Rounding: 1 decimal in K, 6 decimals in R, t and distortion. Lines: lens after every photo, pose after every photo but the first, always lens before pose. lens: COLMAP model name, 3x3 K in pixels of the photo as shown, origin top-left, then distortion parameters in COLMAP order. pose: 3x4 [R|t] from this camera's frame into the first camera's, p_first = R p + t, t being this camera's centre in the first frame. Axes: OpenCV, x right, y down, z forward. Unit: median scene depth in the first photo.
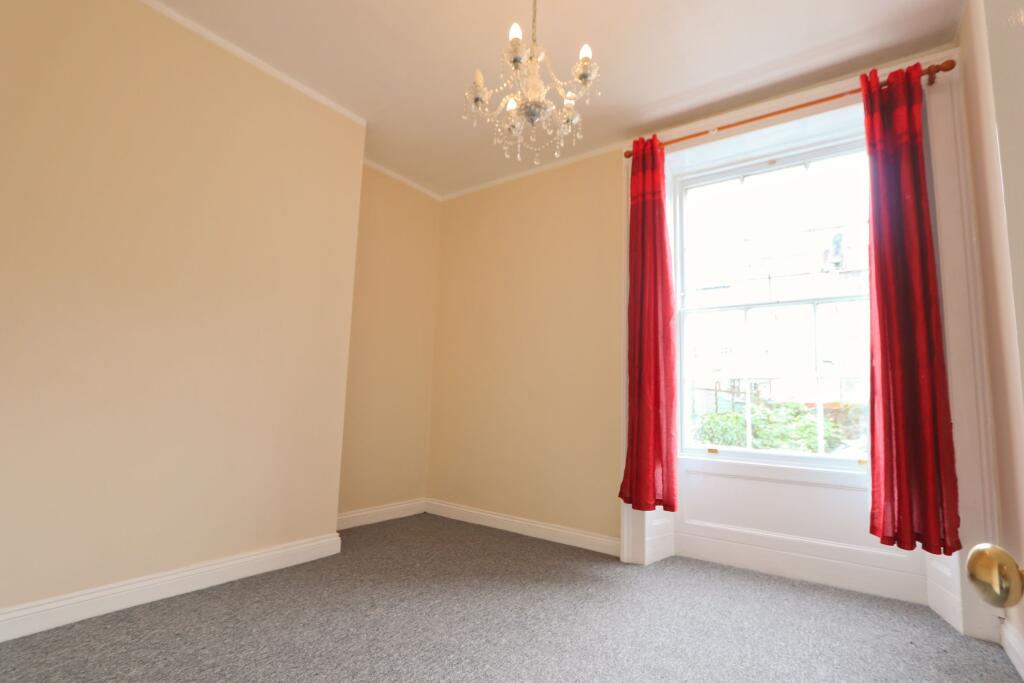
lens RADIAL K [[474.4, 0, 503.1], [0, 474.4, 343.1], [0, 0, 1]] dist [-0.017038, 0.005127]
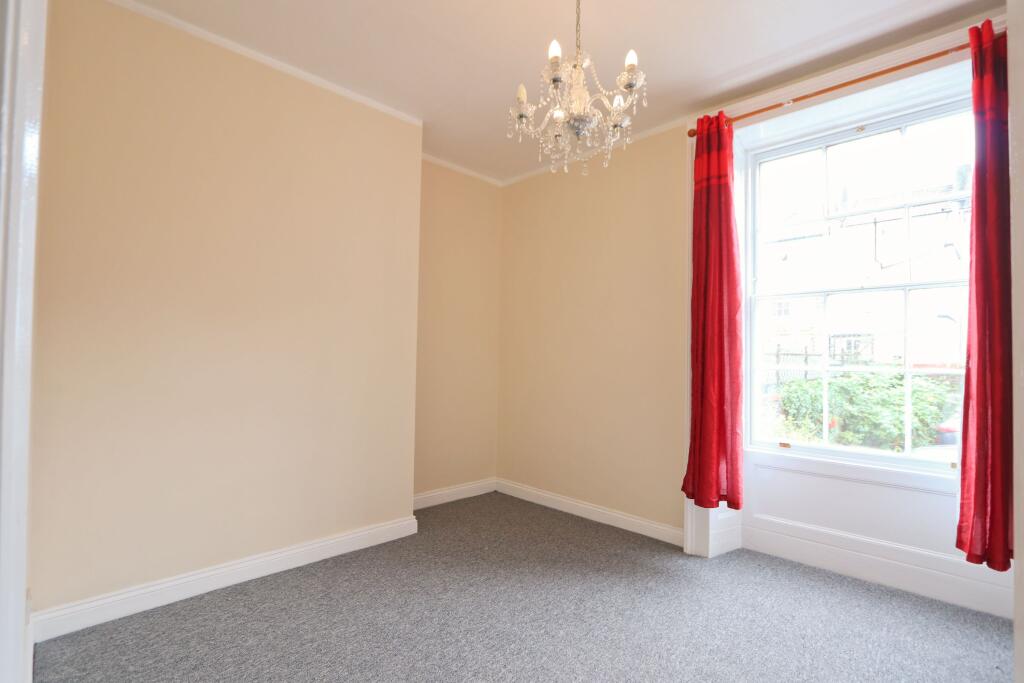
lens RADIAL K [[474.4, 0, 502.4], [0, 474.4, 343.2], [0, 0, 1]] dist [-0.017038, 0.005127]
pose [[0.987466, -0.021535, -0.156353, 0.039153], [0.034177, 0.996318, 0.078626, -0.091243], [0.154084, -0.082984, 0.984567, -0.019615]]
